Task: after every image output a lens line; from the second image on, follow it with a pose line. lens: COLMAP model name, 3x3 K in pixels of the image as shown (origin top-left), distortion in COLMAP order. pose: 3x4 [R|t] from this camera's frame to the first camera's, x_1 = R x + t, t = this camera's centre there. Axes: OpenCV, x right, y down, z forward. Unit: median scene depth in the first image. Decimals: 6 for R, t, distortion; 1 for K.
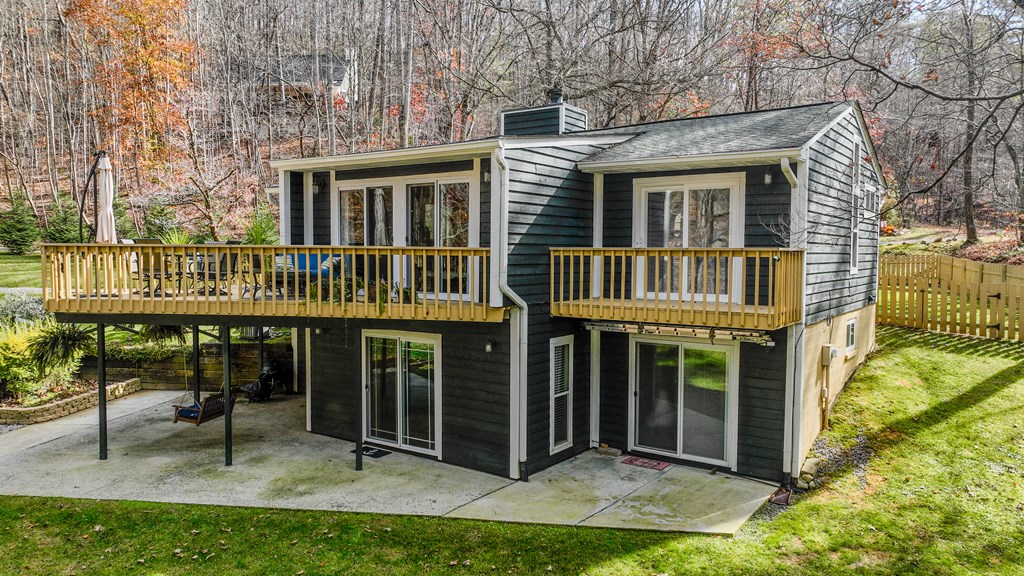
lens RADIAL K [[714.3, 0, 514.5], [0, 714.3, 291.4], [0, 0, 1]] dist [0.009502, 0.002169]
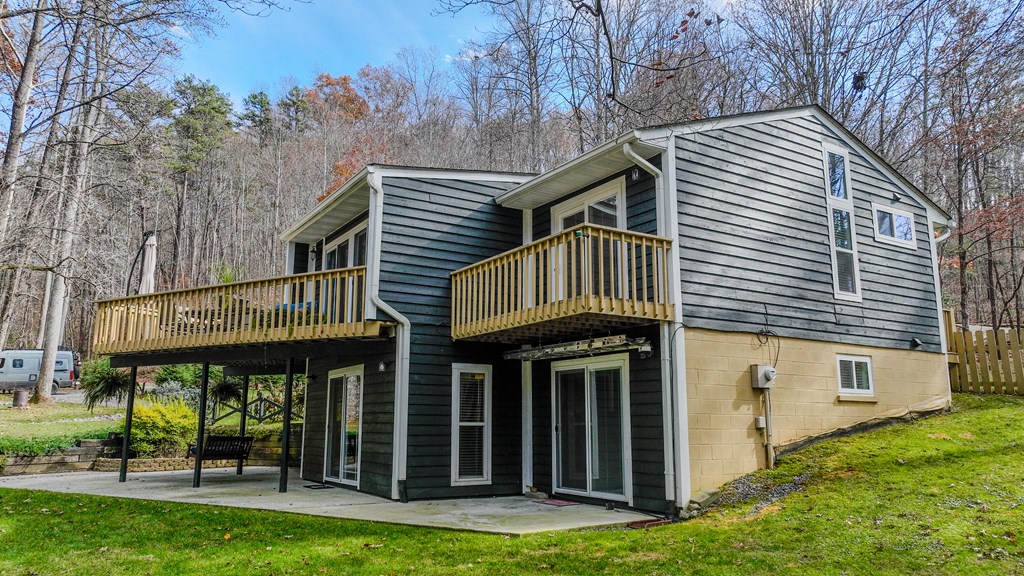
lens RADIAL K [[714.3, 0, 512.0], [0, 714.3, 288.7], [0, 0, 1]] dist [0.009502, 0.002169]
pose [[0.922938, -0.075961, -0.377379, 0.508630], [-0.017533, 0.971025, -0.238333, 0.201127], [0.384548, 0.226584, 0.894865, 0.118092]]
